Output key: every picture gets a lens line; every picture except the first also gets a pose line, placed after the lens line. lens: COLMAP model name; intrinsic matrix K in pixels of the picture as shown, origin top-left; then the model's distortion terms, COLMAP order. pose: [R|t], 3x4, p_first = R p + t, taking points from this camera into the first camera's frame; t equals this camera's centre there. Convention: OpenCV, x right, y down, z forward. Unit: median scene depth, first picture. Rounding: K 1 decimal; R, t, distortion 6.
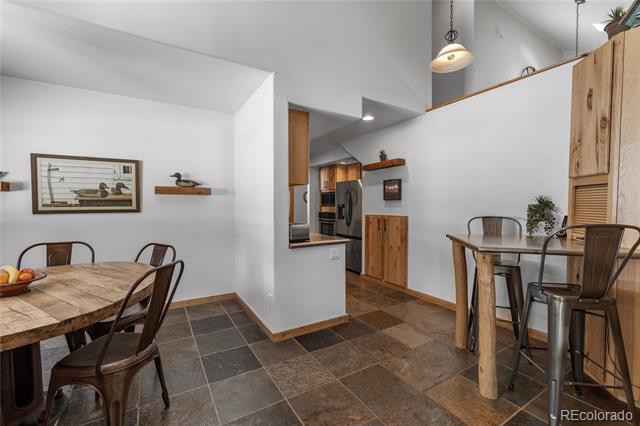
lens RADIAL K [[267.7, 0, 312.4], [0, 267.7, 209.0], [0, 0, 1]] dist [-0.008131, -0.000103]
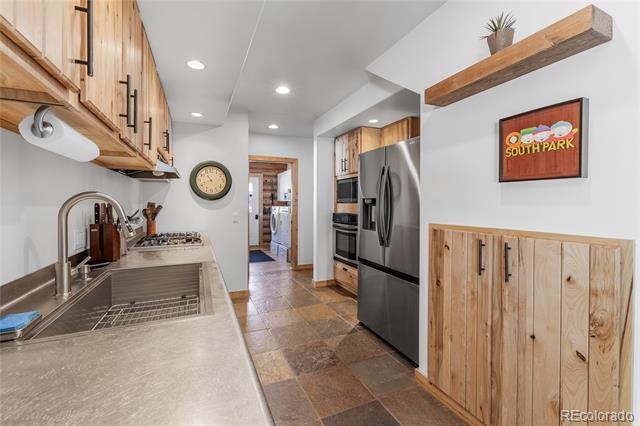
lens RADIAL K [[267.7, 0, 312.4], [0, 267.7, 209.0], [0, 0, 1]] dist [-0.008131, -0.000103]
pose [[0.991615, -0.003514, -0.129182, 0.070911], [0.004743, 0.999946, 0.009207, -0.003451], [0.129143, -0.009743, 0.991578, 0.522974]]
